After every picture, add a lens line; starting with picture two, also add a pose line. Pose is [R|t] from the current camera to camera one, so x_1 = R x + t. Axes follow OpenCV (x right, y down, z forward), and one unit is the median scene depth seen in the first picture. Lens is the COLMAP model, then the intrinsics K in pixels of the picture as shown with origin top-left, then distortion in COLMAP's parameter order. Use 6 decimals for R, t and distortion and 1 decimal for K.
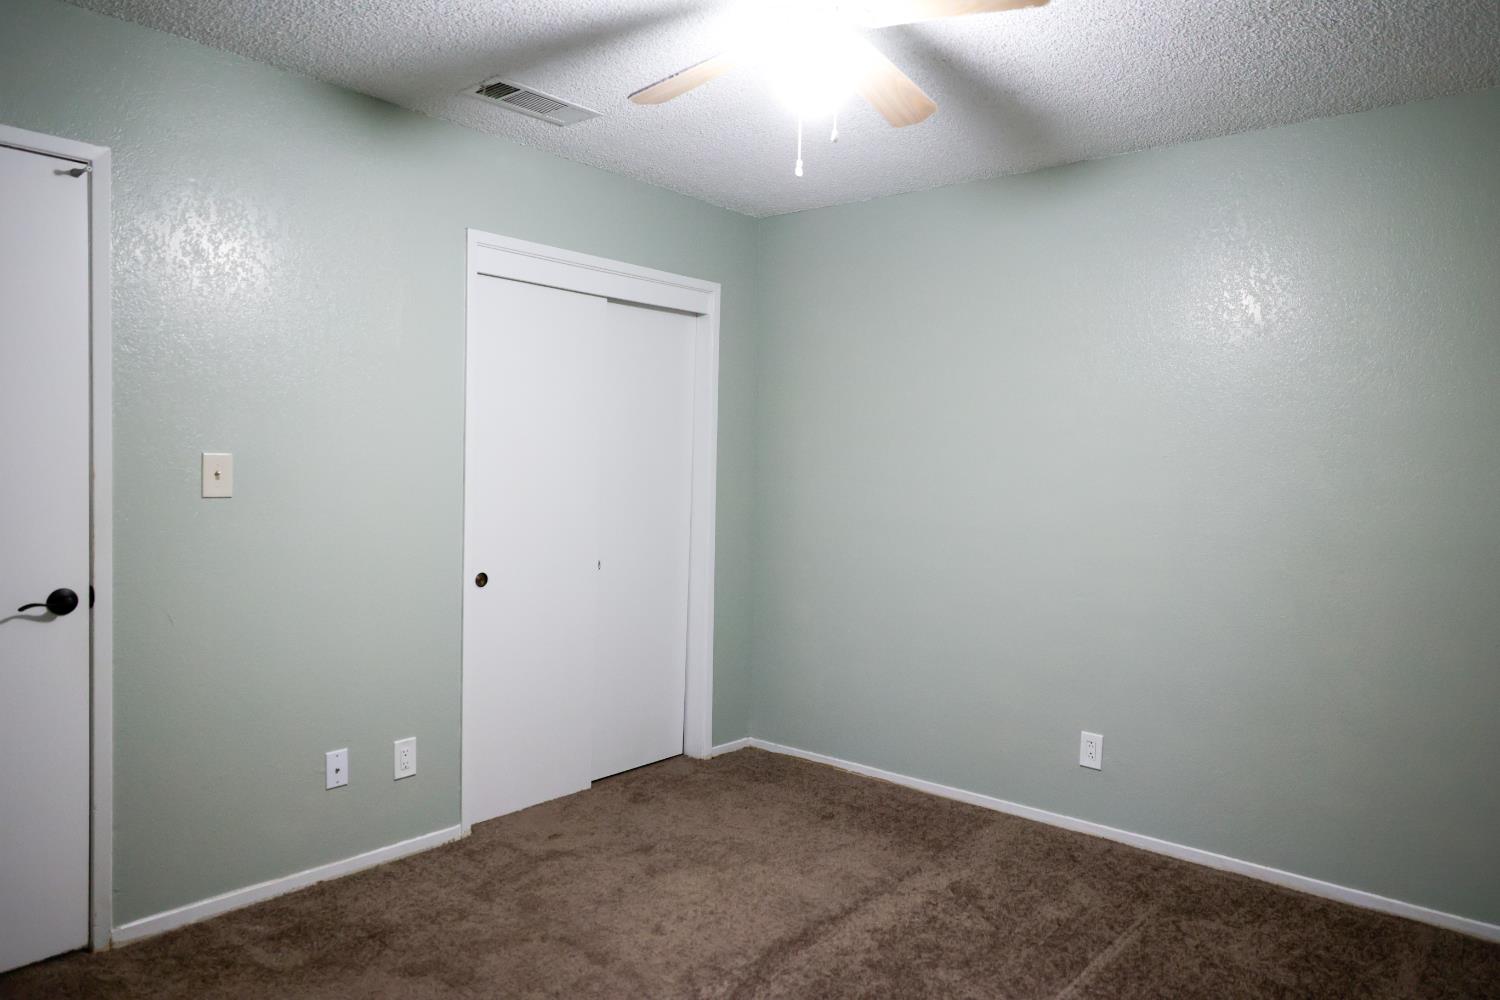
lens RADIAL K [[1003.9, 0, 750.0], [0, 1003.9, 500.0], [0, 0, 1]] dist [0.000425, 0.000496]
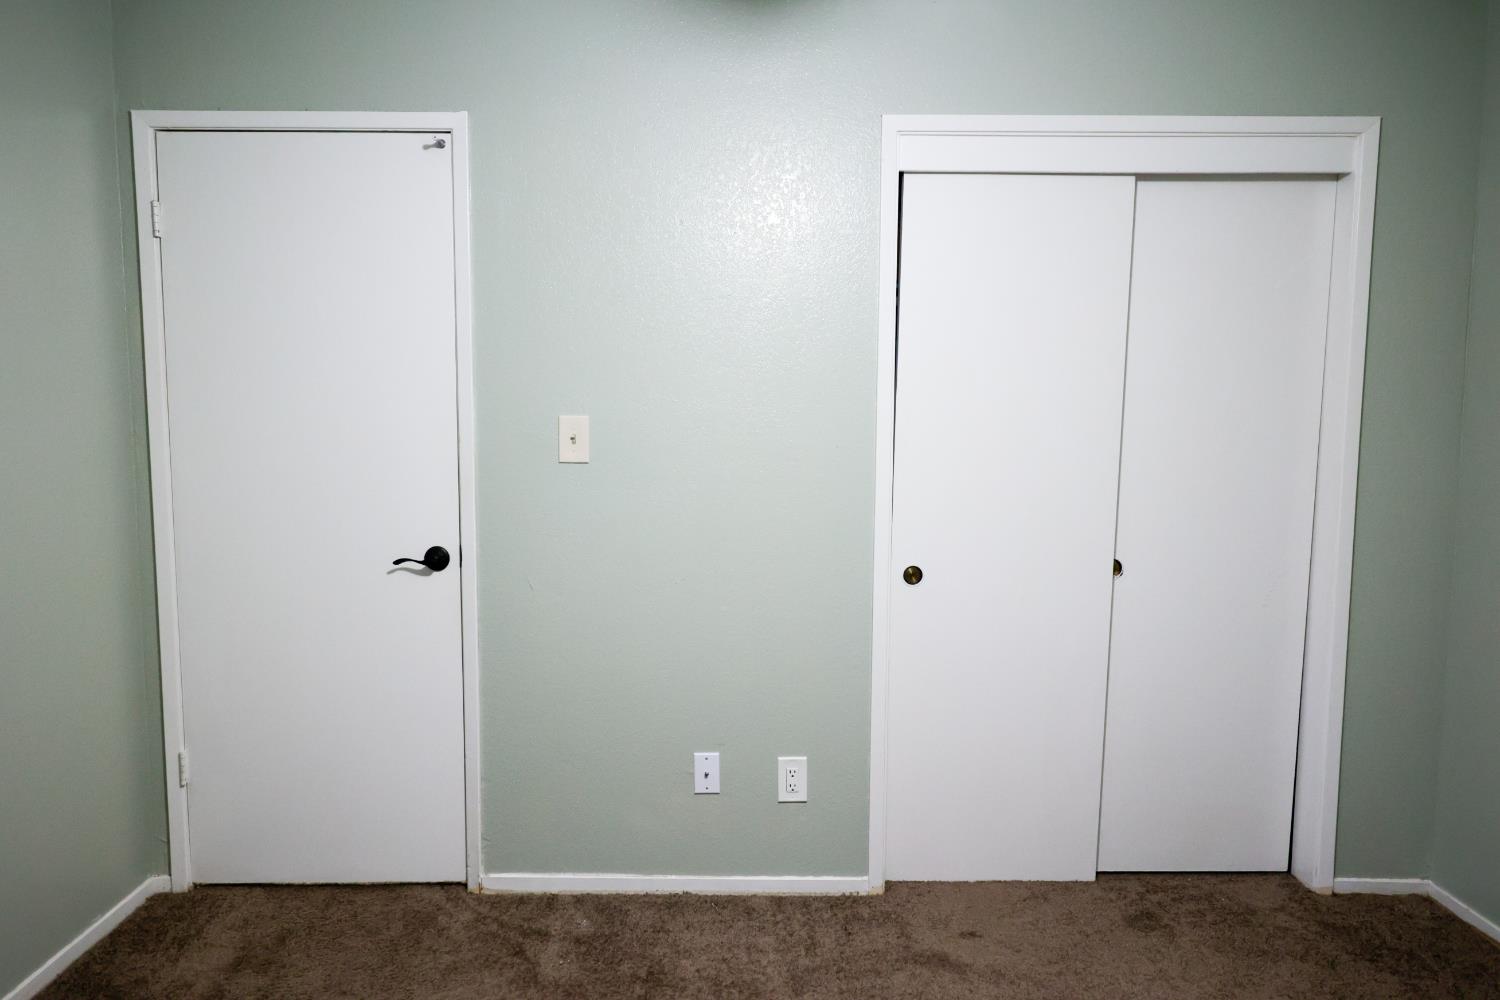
lens RADIAL K [[1044.2, 0, 737.5], [0, 1044.2, 500.2], [0, 0, 1]] dist [-0.000847, -0.001632]
pose [[0.646311, 0.057444, -0.760909, 0.267340], [-0.020620, 0.998113, 0.057836, -0.022964], [0.762796, -0.021690, 0.646276, 0.400699]]
